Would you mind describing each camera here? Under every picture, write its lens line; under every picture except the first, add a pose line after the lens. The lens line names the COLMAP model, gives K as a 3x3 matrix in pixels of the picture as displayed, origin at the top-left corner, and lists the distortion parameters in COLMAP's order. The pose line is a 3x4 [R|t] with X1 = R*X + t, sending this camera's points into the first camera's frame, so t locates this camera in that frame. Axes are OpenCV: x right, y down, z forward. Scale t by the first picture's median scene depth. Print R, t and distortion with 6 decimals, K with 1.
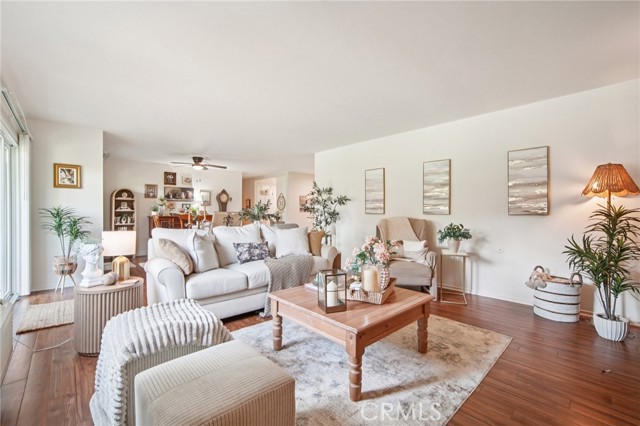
lens RADIAL K [[275.6, 0, 319.3], [0, 275.6, 209.0], [0, 0, 1]] dist [0.000213, 0.000154]
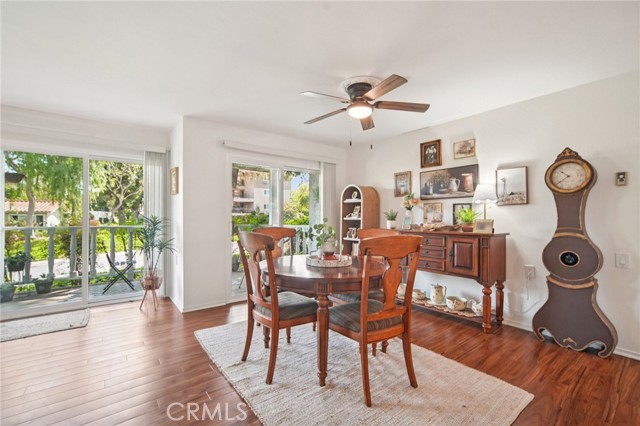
lens RADIAL K [[276.7, 0, 318.0], [0, 276.7, 216.9], [0, 0, 1]] dist [0.000028, 0.000177]
pose [[-0.081228, -0.000238, -0.996696, -0.032704], [0.008035, 0.999967, -0.000894, 0.001362], [0.996663, -0.008081, -0.081223, 0.948864]]
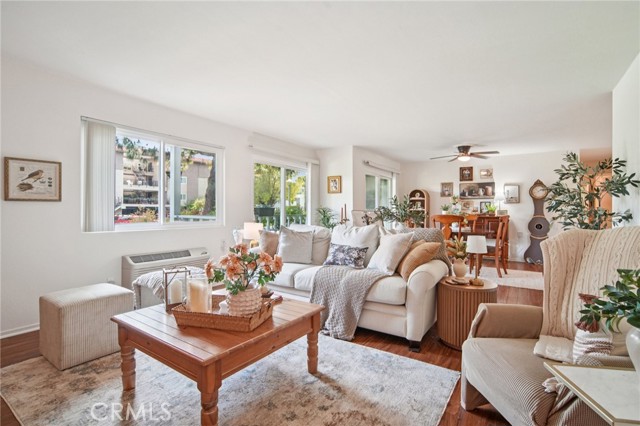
lens RADIAL K [[303.2, 0, 321.3], [0, 303.2, 208.9], [0, 0, 1]] dist [0.001098, 0.001354]
pose [[0.229597, -0.001639, -0.973284, 0.350620], [0.002815, 0.999996, -0.001020, 0.003054], [0.973282, -0.002505, 0.229601, 0.357548]]
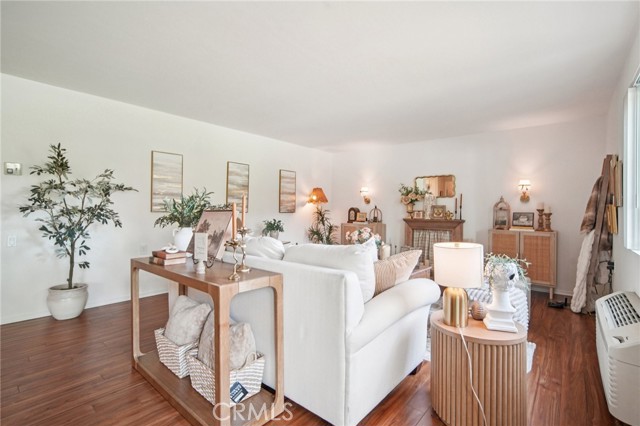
lens RADIAL K [[303.2, 0, 321.3], [0, 303.2, 208.9], [0, 0, 1]] dist [0.001098, 0.001354]
pose [[-0.133519, 0.002105, 0.991044, -0.492223], [-0.020626, 0.999775, -0.004902, 0.003137], [-0.990832, -0.021096, -0.133445, 0.508310]]
